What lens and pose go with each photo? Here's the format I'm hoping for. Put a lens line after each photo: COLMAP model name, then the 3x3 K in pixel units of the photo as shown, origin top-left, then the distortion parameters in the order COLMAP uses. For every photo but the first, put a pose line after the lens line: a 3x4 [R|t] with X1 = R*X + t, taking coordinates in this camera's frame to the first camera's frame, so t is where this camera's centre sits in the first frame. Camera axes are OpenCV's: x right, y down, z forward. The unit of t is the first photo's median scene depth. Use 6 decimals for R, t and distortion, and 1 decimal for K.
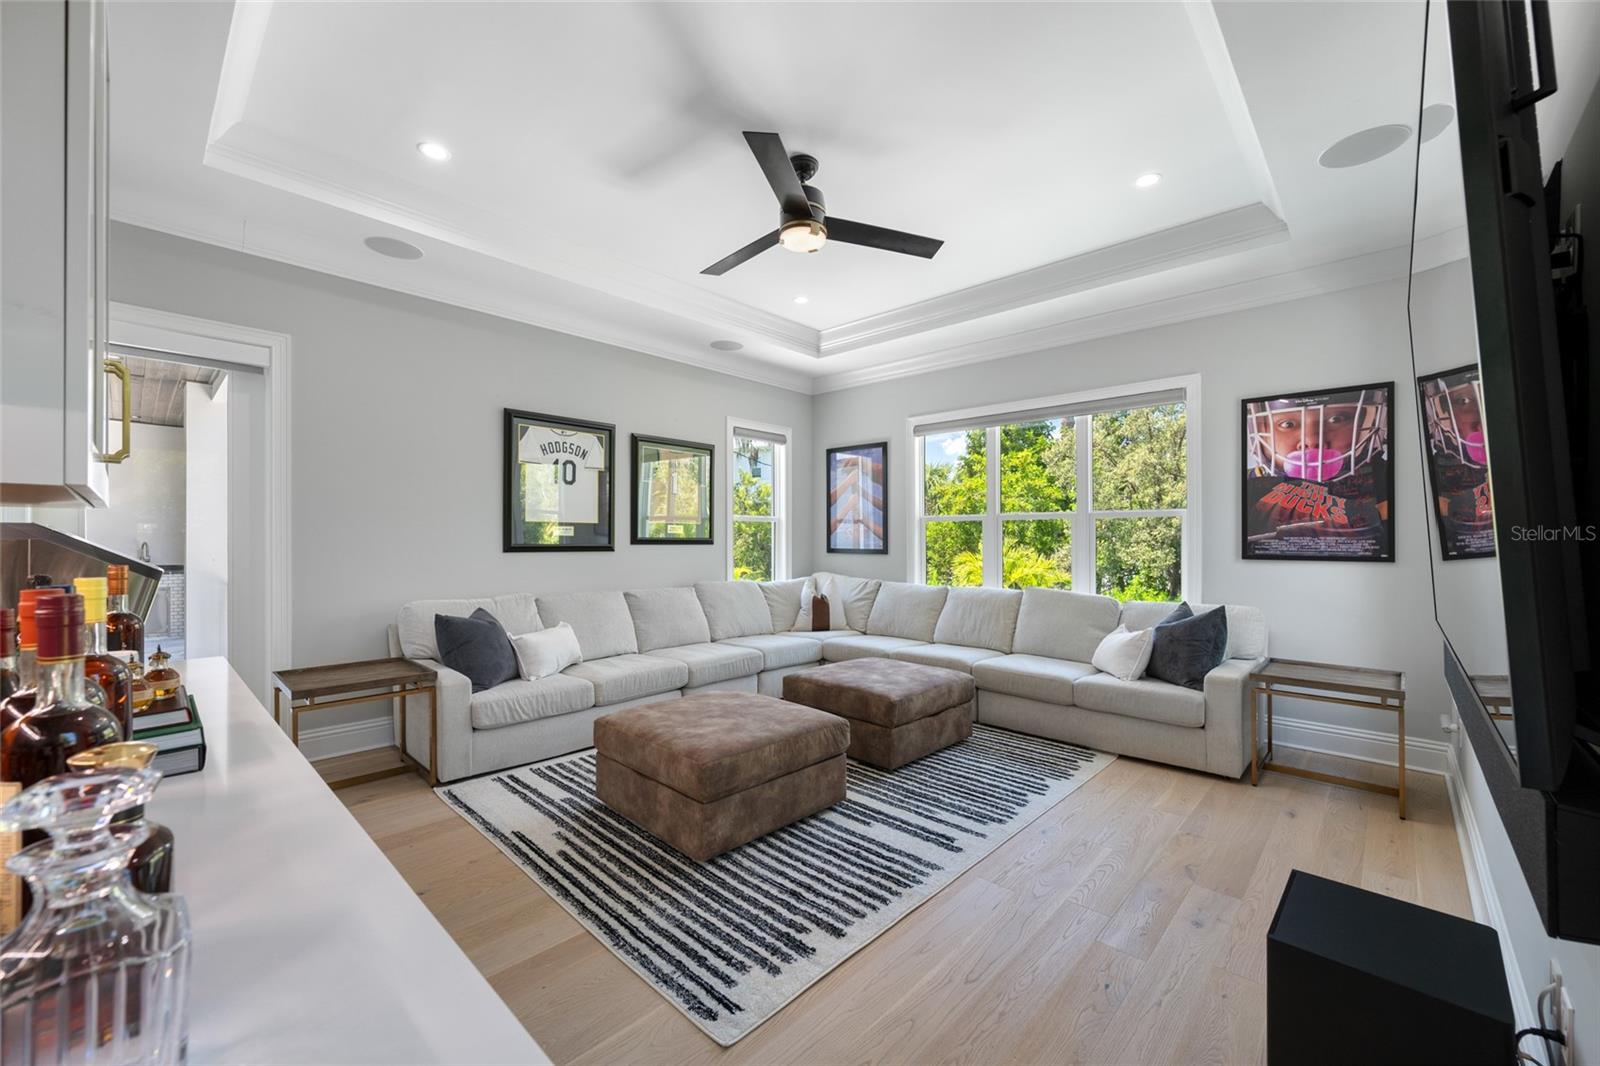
lens RADIAL K [[625.5, 0, 798.0], [0, 625.5, 533.7], [0, 0, 1]] dist [0.003073, 0.000515]
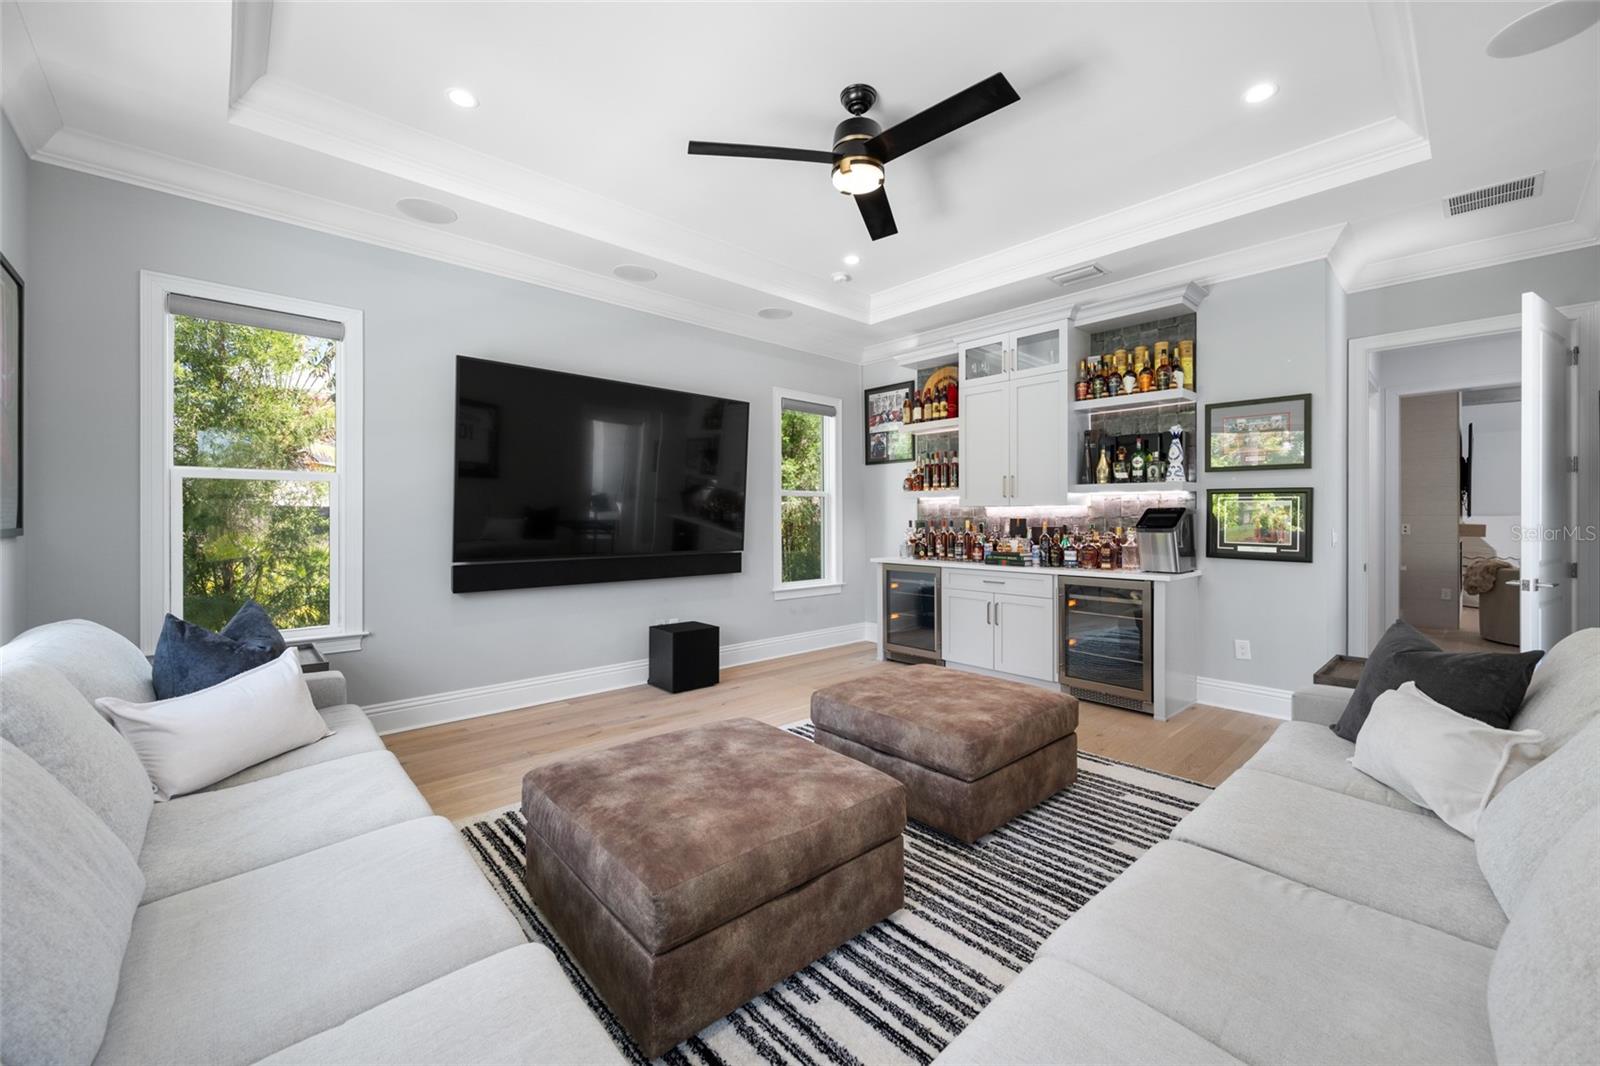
lens RADIAL K [[625.5, 0, 802.4], [0, 625.5, 523.5], [0, 0, 1]] dist [0.003073, 0.000515]
pose [[-0.997914, -0.002399, 0.064506, 0.031684], [-0.002536, 0.999995, -0.002037, 0.035608], [-0.064500, -0.002196, -0.997915, 1.991010]]
